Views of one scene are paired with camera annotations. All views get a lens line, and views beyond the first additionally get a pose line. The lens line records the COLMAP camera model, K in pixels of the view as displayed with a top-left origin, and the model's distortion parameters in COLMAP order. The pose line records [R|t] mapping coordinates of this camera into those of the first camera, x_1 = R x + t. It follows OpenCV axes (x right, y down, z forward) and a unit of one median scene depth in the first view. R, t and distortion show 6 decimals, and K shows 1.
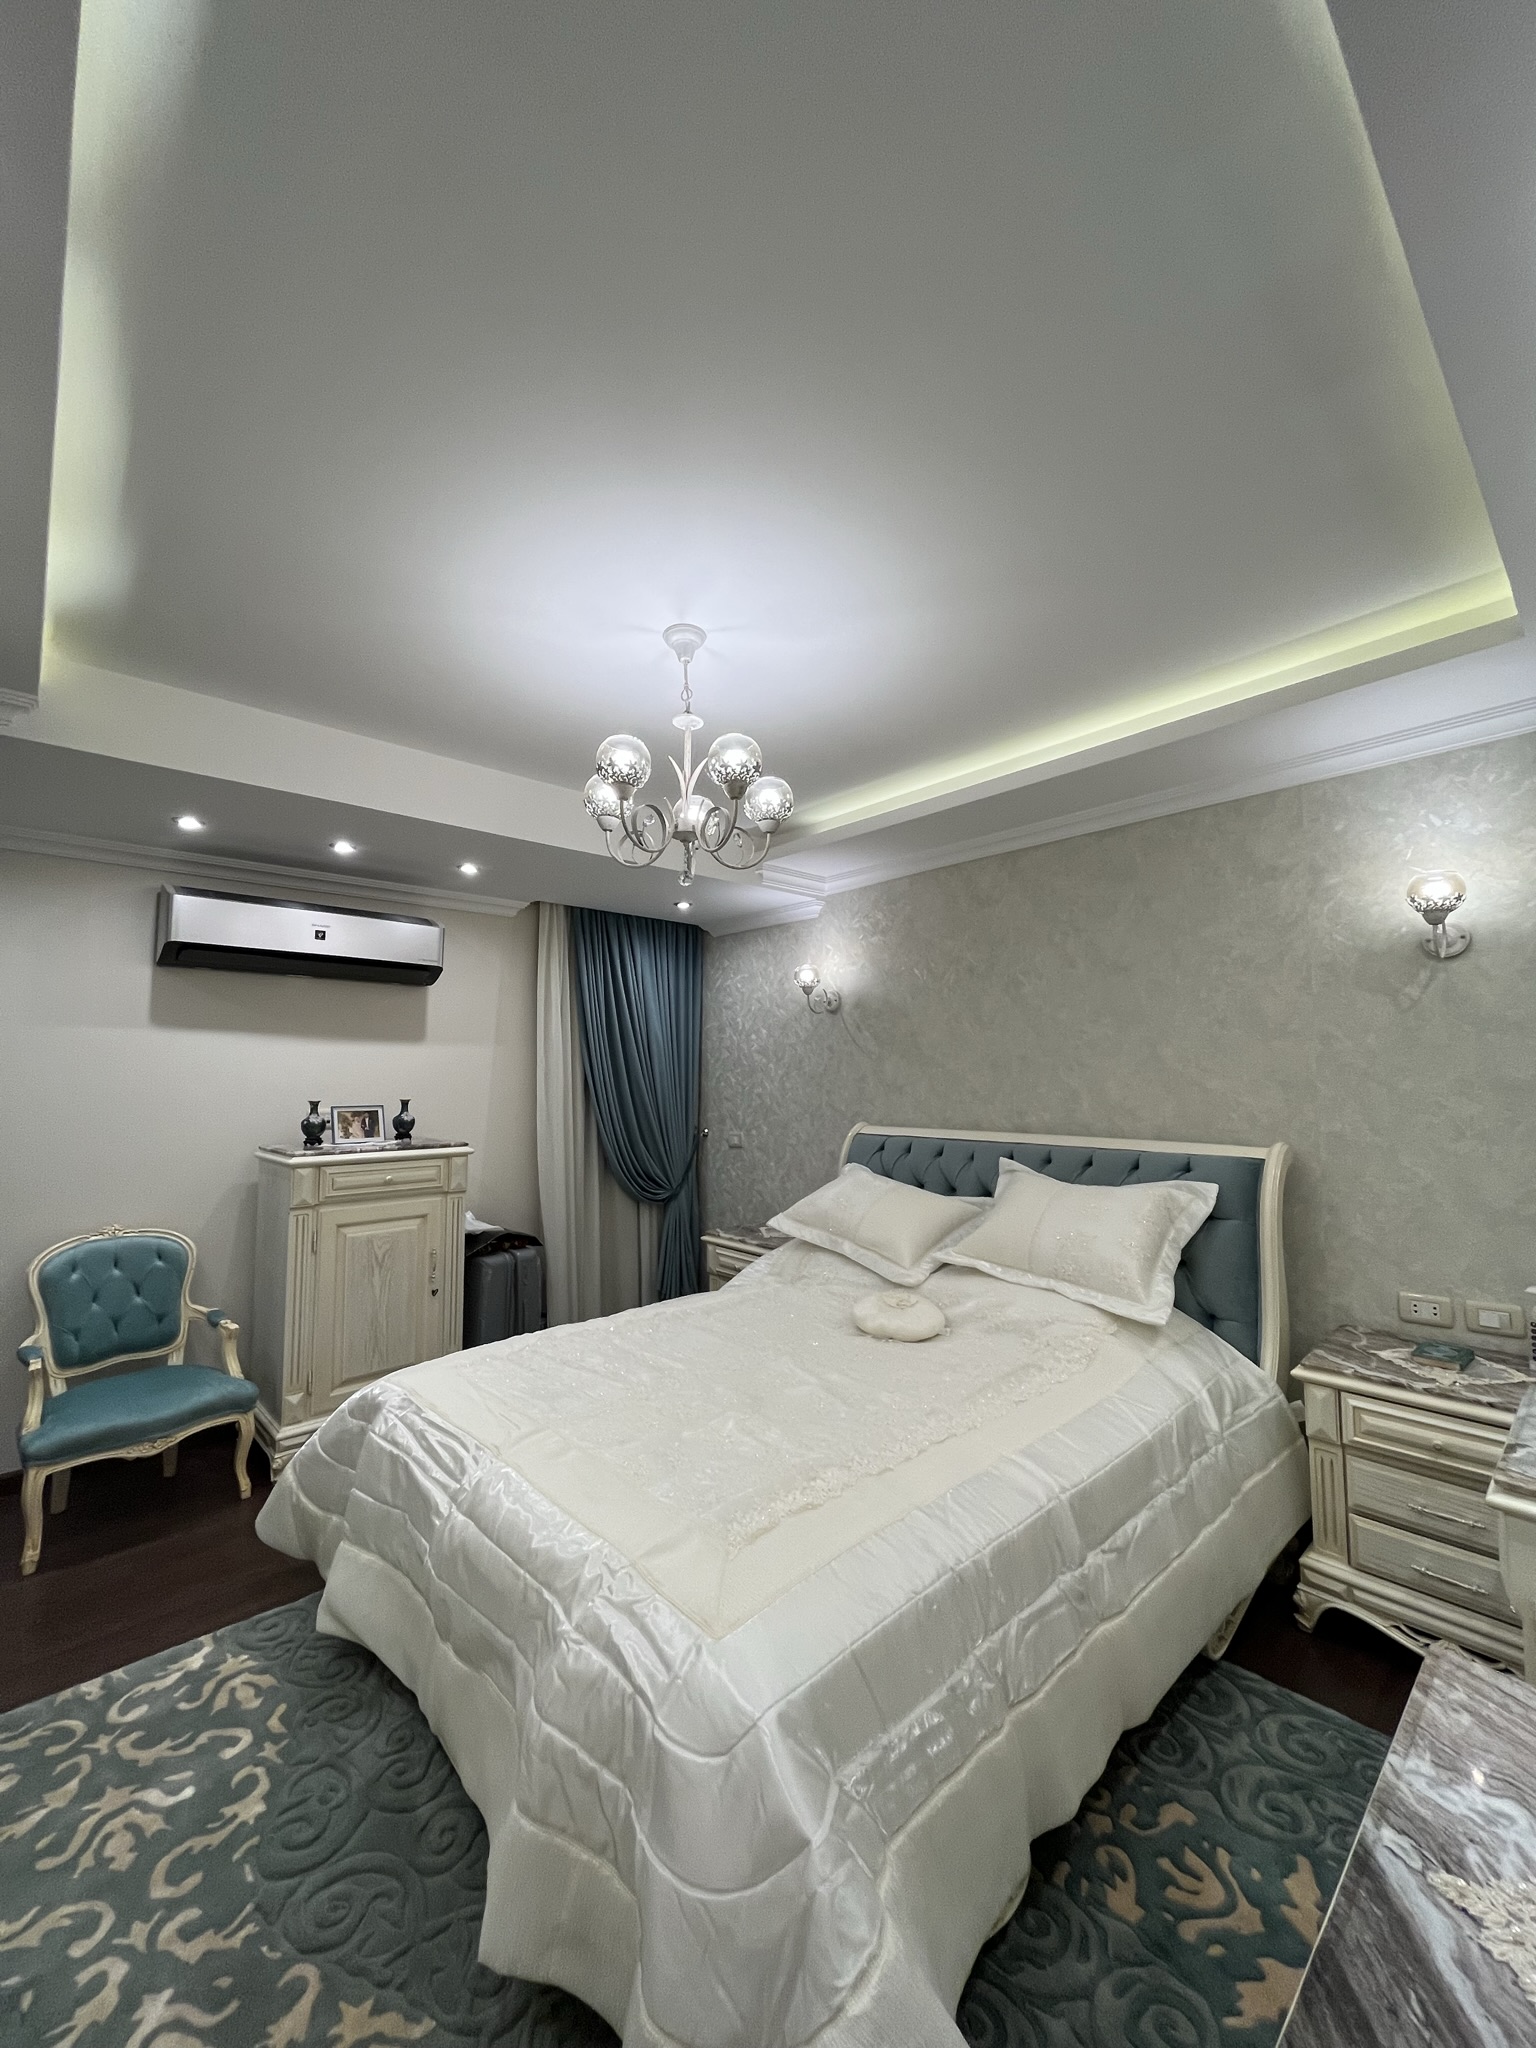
lens RADIAL K [[826.4, 0, 768.4], [0, 826.4, 1028.6], [0, 0, 1]] dist [-0.002399, 0.000278]
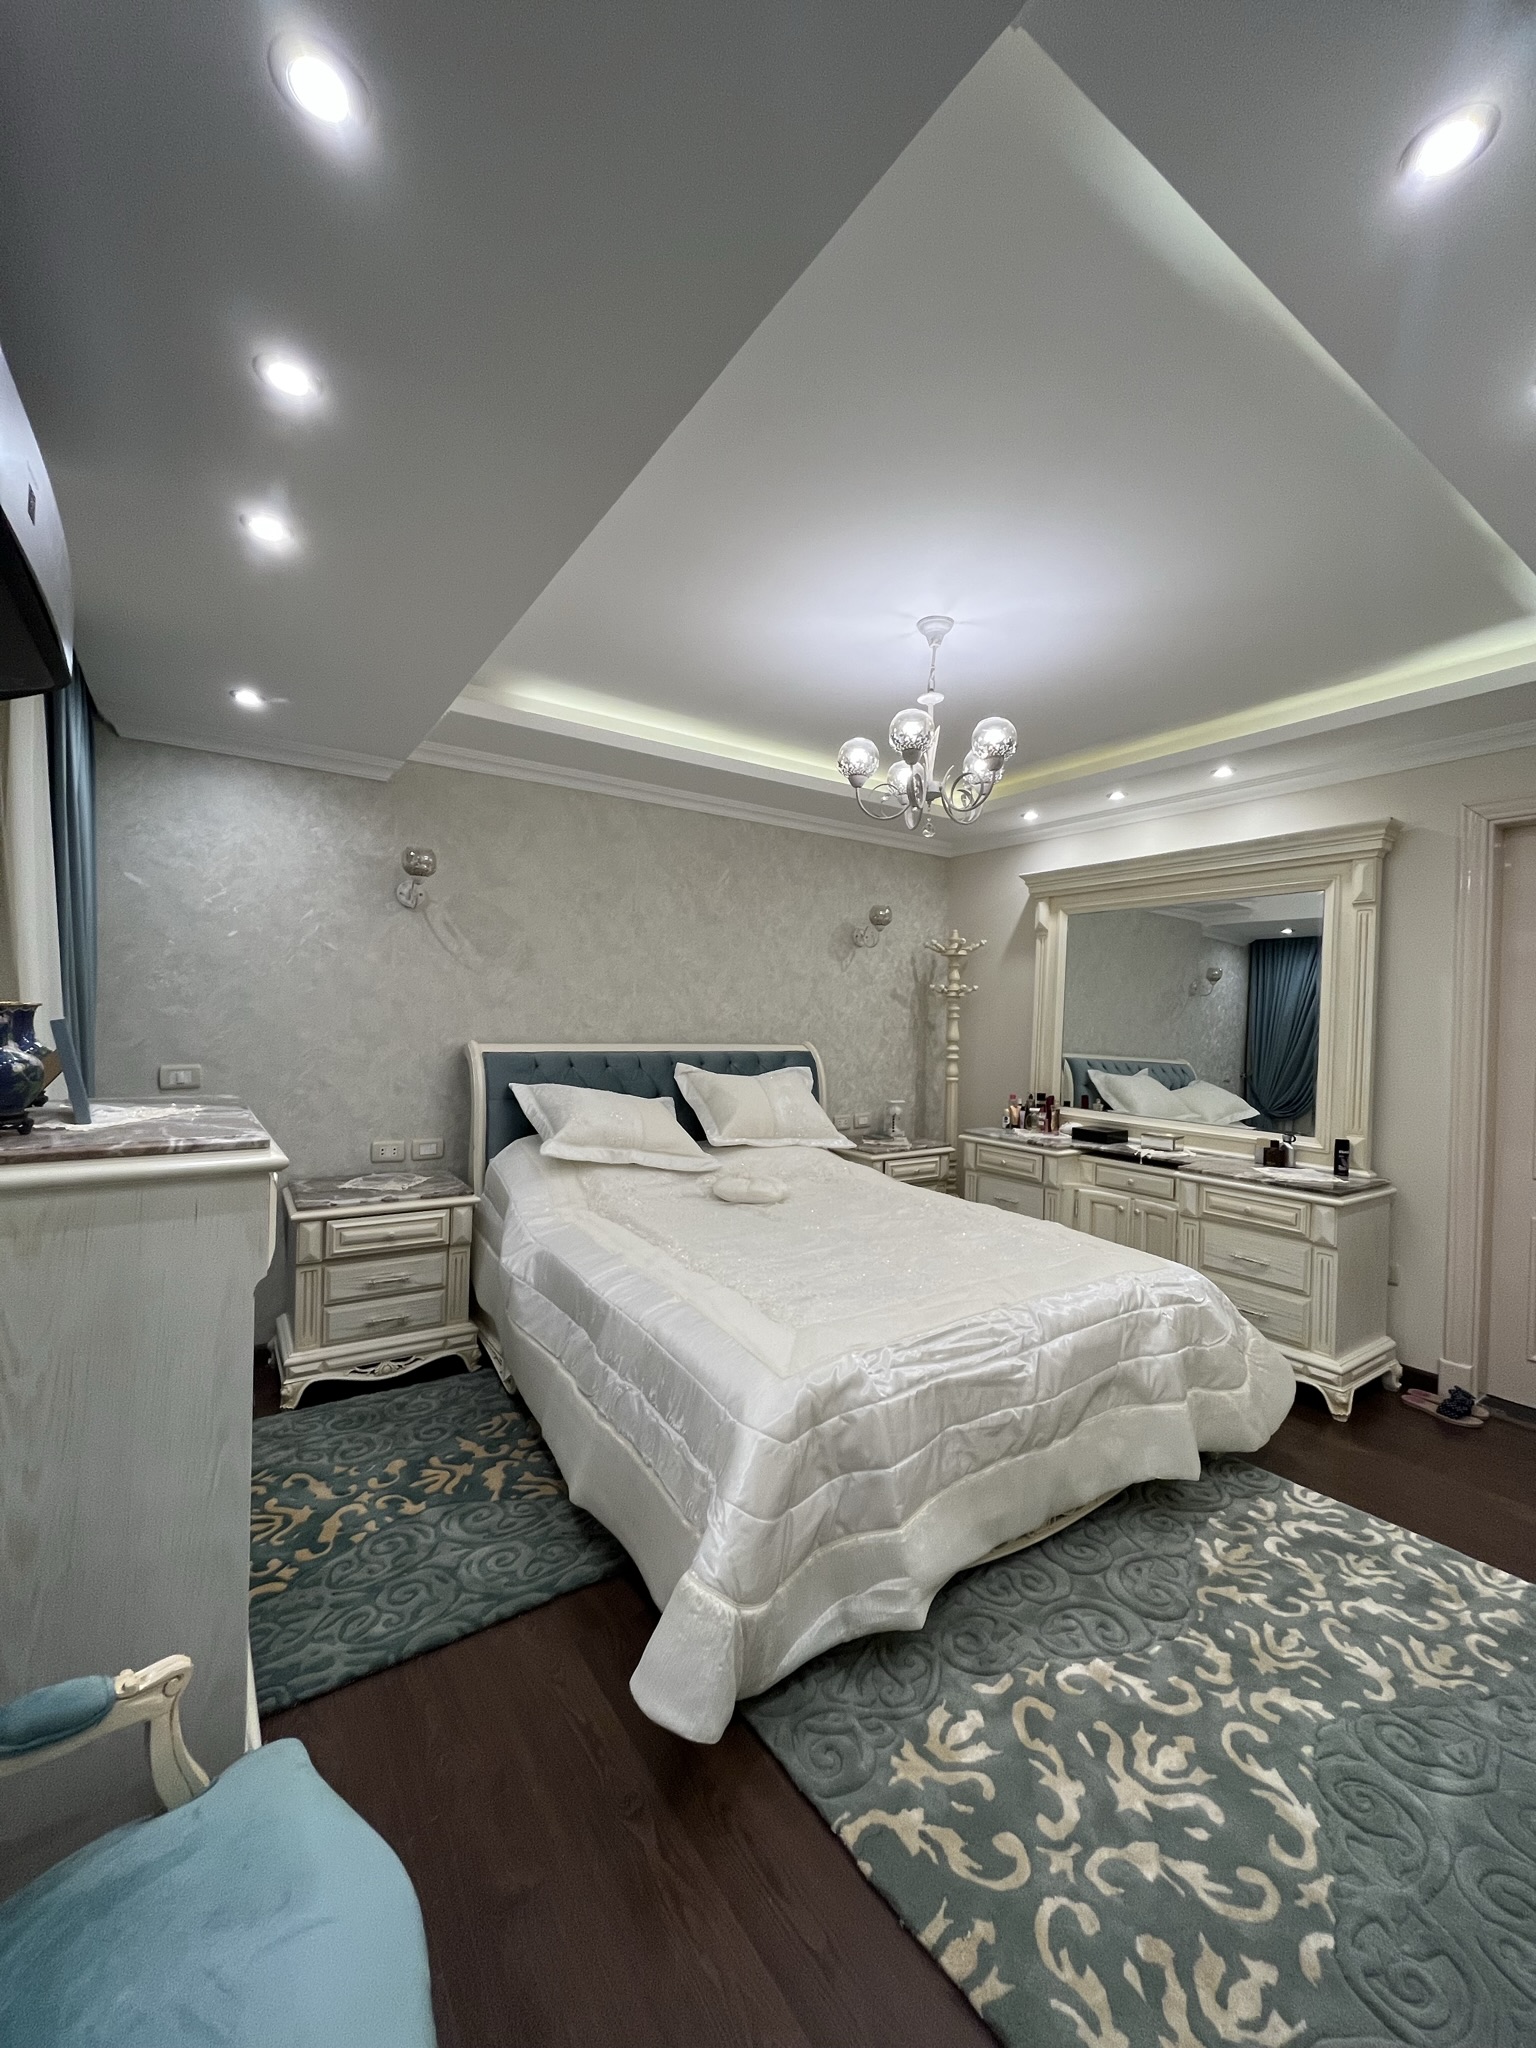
lens RADIAL K [[826.4, 0, 767.2], [0, 826.4, 1029.2], [0, 0, 1]] dist [-0.002399, 0.000278]
pose [[0.139971, -0.010684, 0.990098, -1.496231], [-0.080273, 0.996528, 0.022101, 0.113284], [-0.986896, -0.082572, 0.138628, 1.159479]]
